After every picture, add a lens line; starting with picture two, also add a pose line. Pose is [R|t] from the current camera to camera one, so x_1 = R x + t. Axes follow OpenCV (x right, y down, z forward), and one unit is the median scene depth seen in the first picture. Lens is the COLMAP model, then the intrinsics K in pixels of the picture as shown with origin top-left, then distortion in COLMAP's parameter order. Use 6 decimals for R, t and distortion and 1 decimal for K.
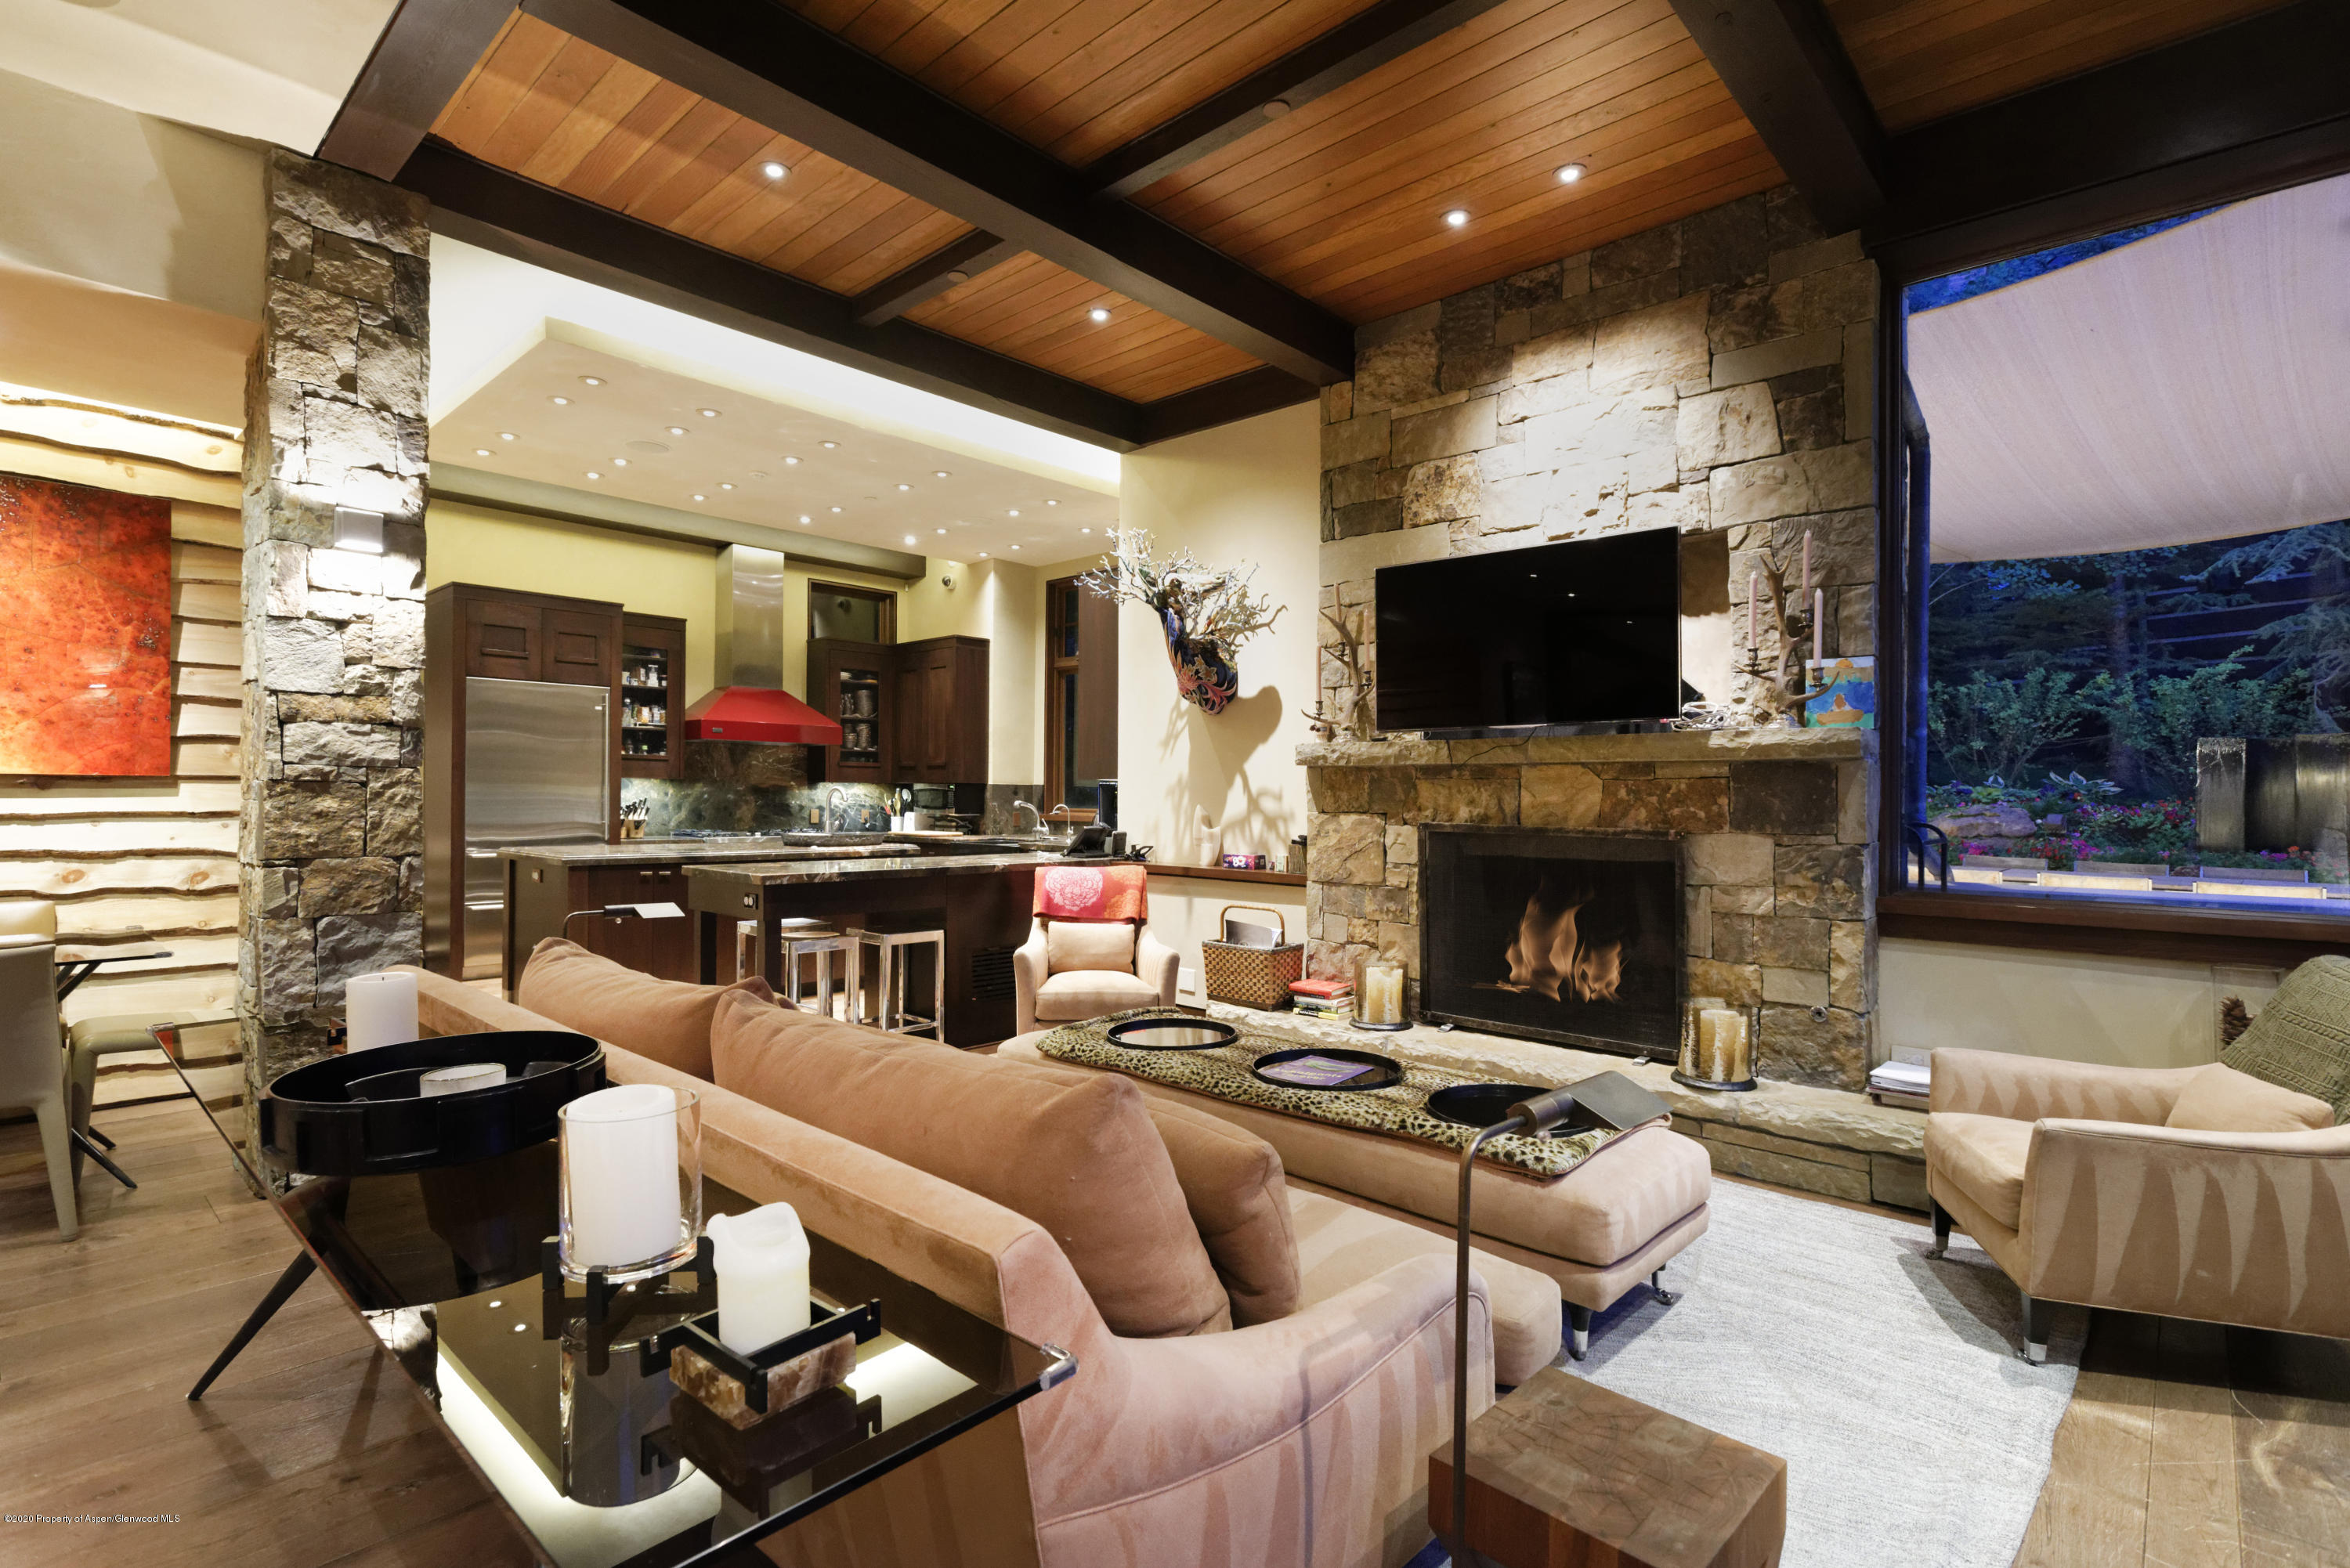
lens RADIAL K [[1123.6, 0, 1182.6], [0, 1123.6, 789.1], [0, 0, 1]] dist [-0.002542, 0.000180]
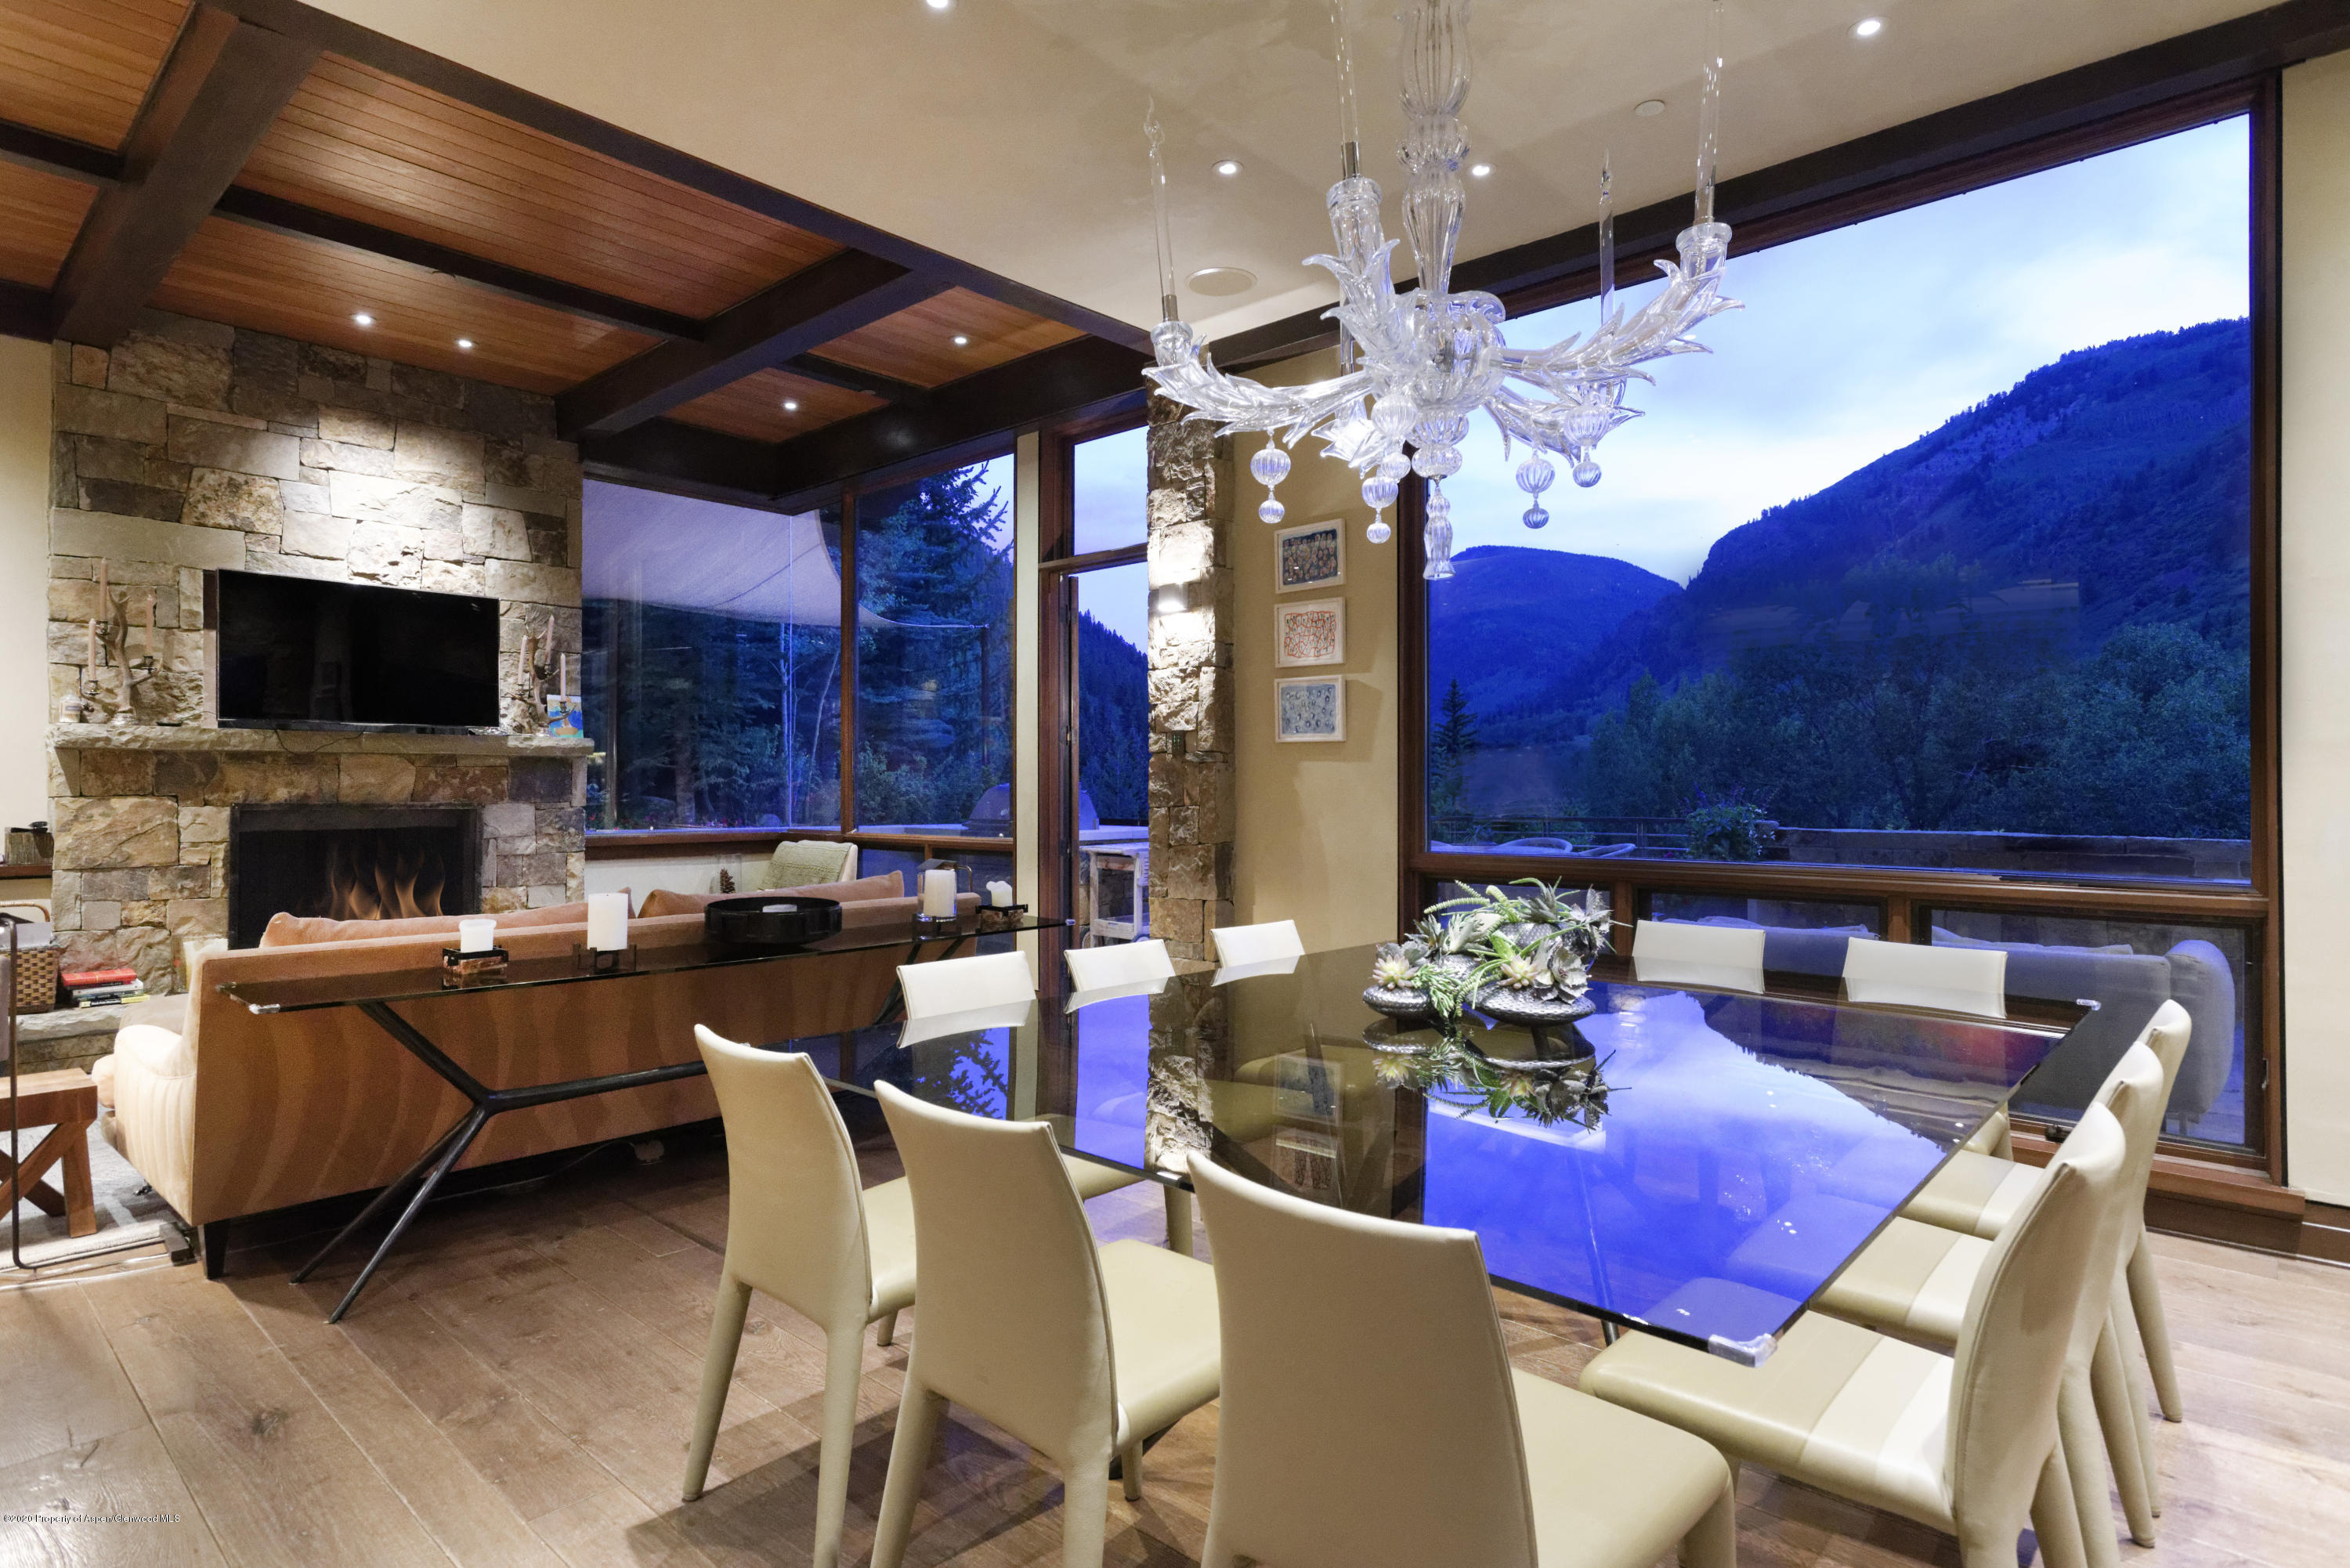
lens RADIAL K [[1246.8, 0, 1170.1], [0, 1246.8, 776.4], [0, 0, 1]] dist [0.003286, -0.000639]
pose [[-0.011727, 0.000387, 0.999931, -1.025592], [-0.006234, 0.999980, -0.000461, -0.001376], [-0.999912, -0.006239, -0.011725, 0.098671]]
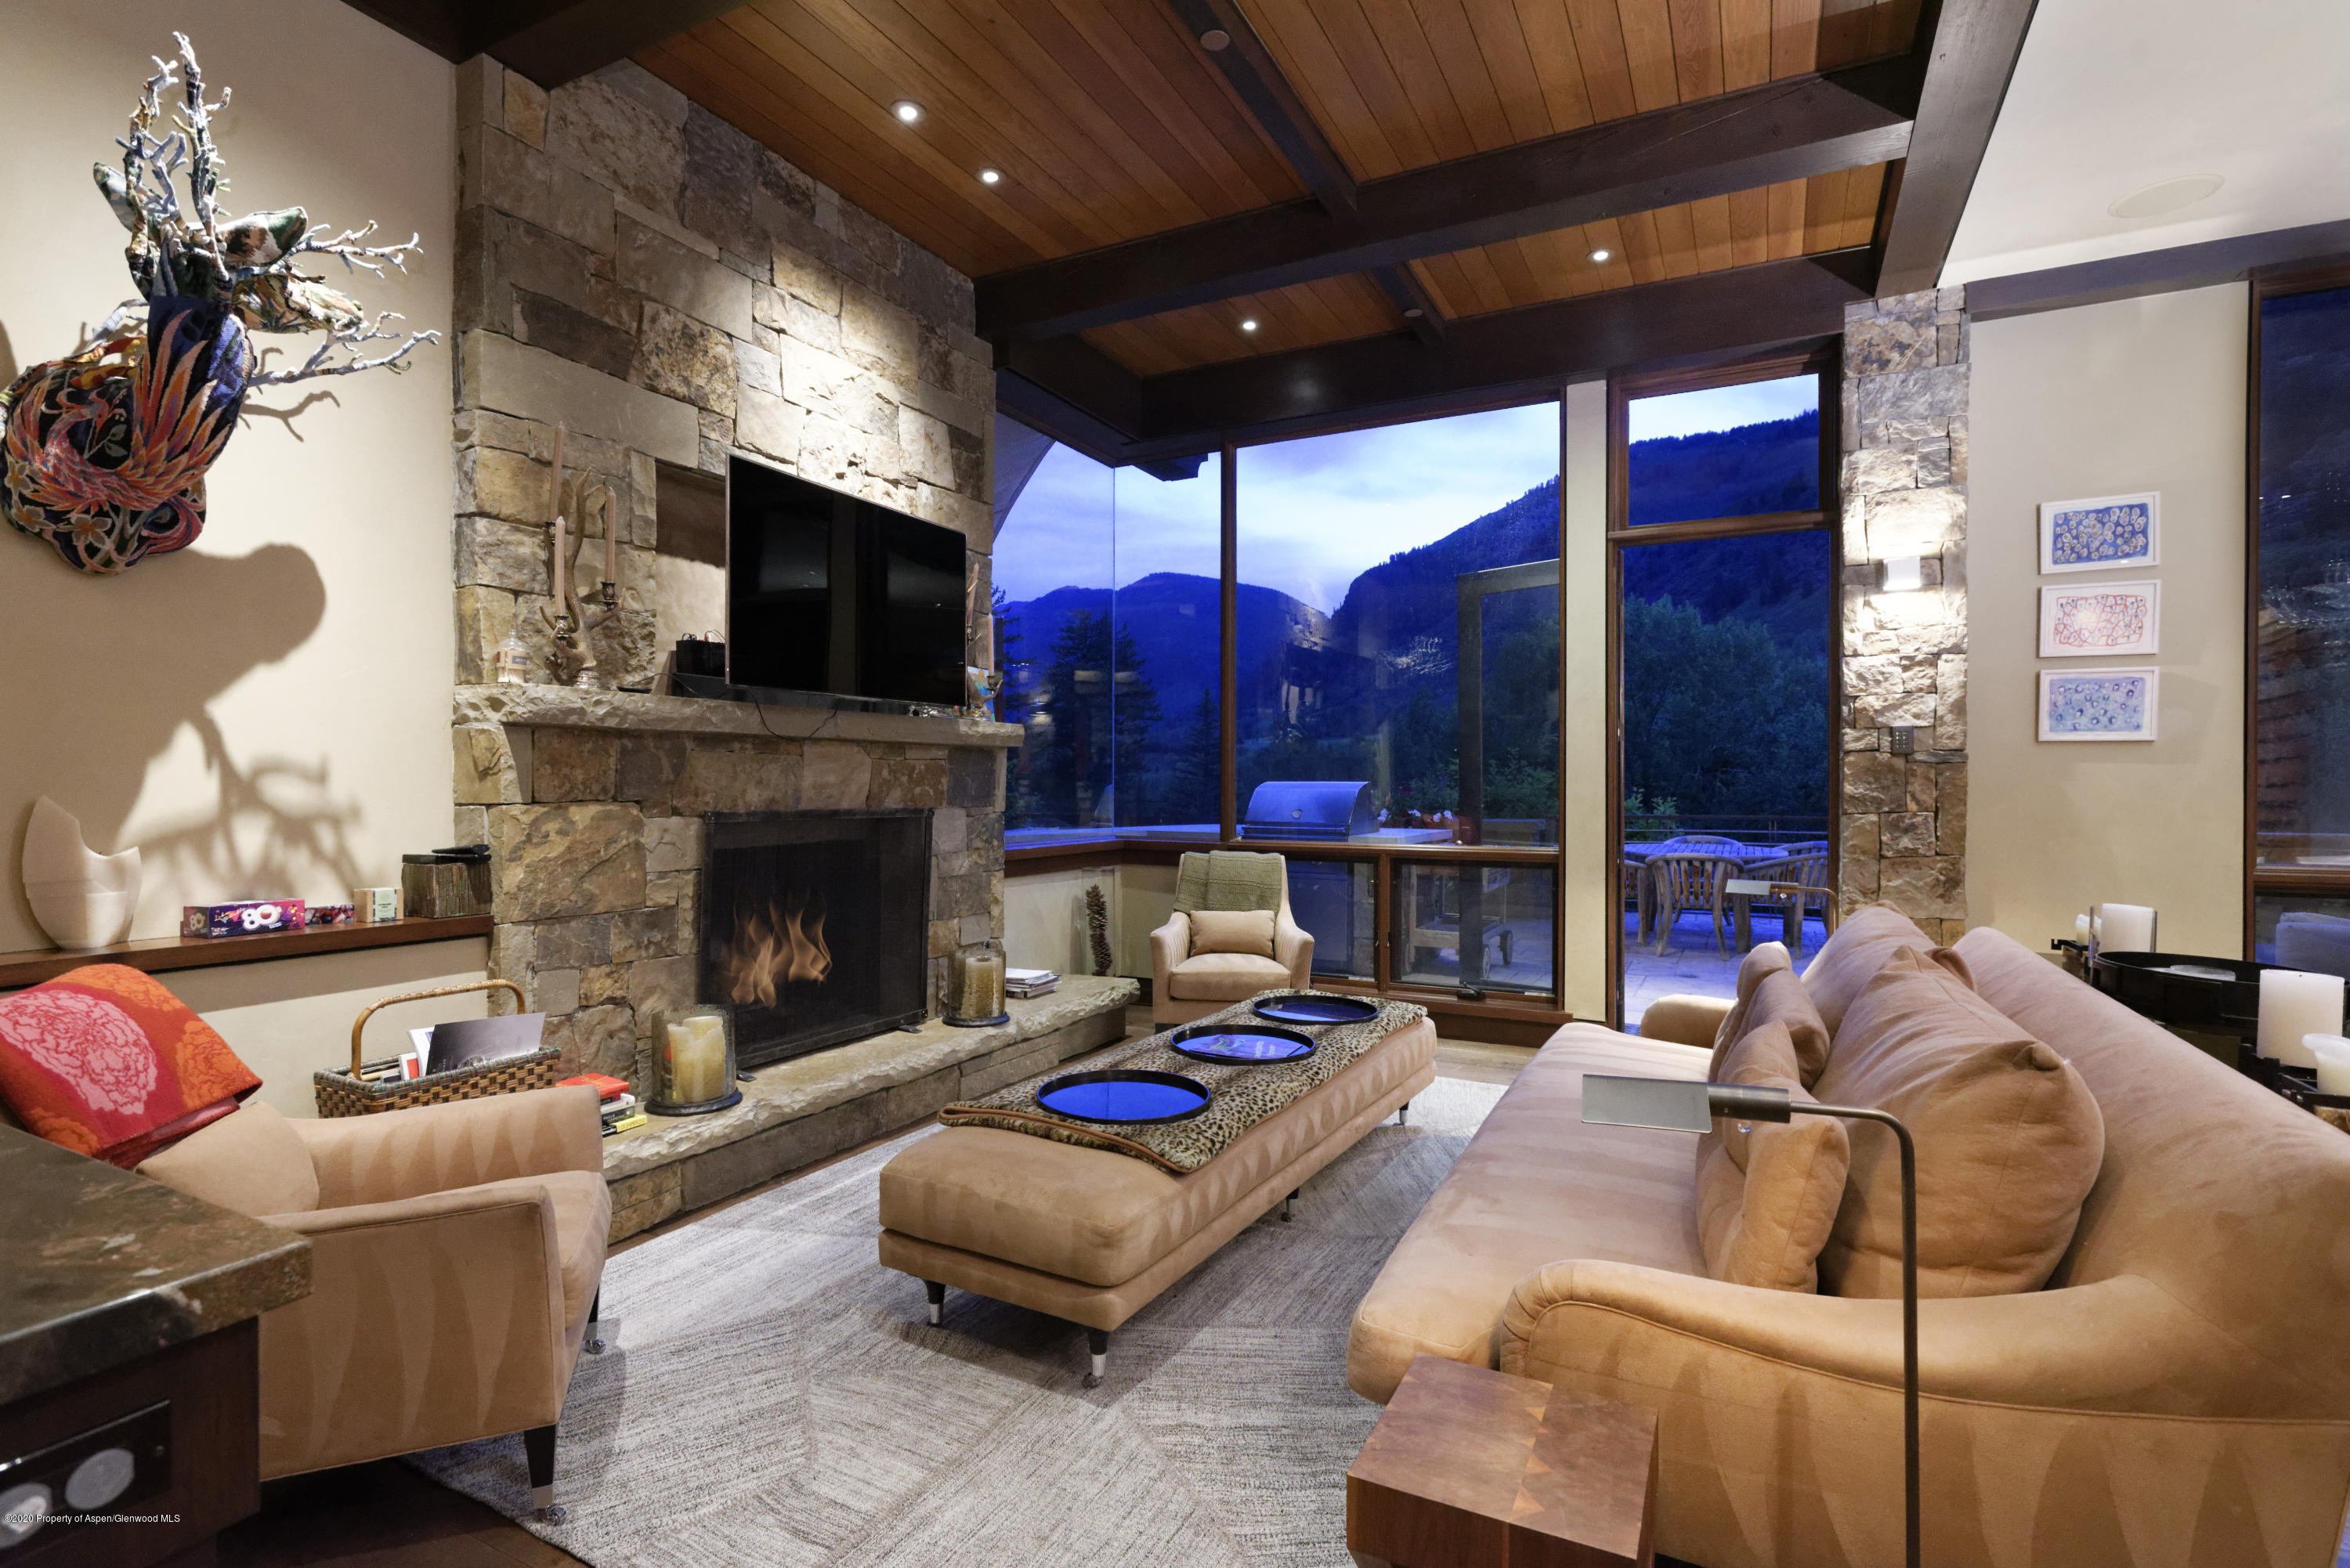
lens RADIAL K [[1123.6, 0, 1182.6], [0, 1123.6, 789.1], [0, 0, 1]] dist [-0.002542, 0.000180]
pose [[-0.272106, -0.013294, 0.962175, -0.580625], [-0.011435, 0.999879, 0.010581, 0.003775], [-0.962199, -0.008123, -0.272225, 0.905390]]
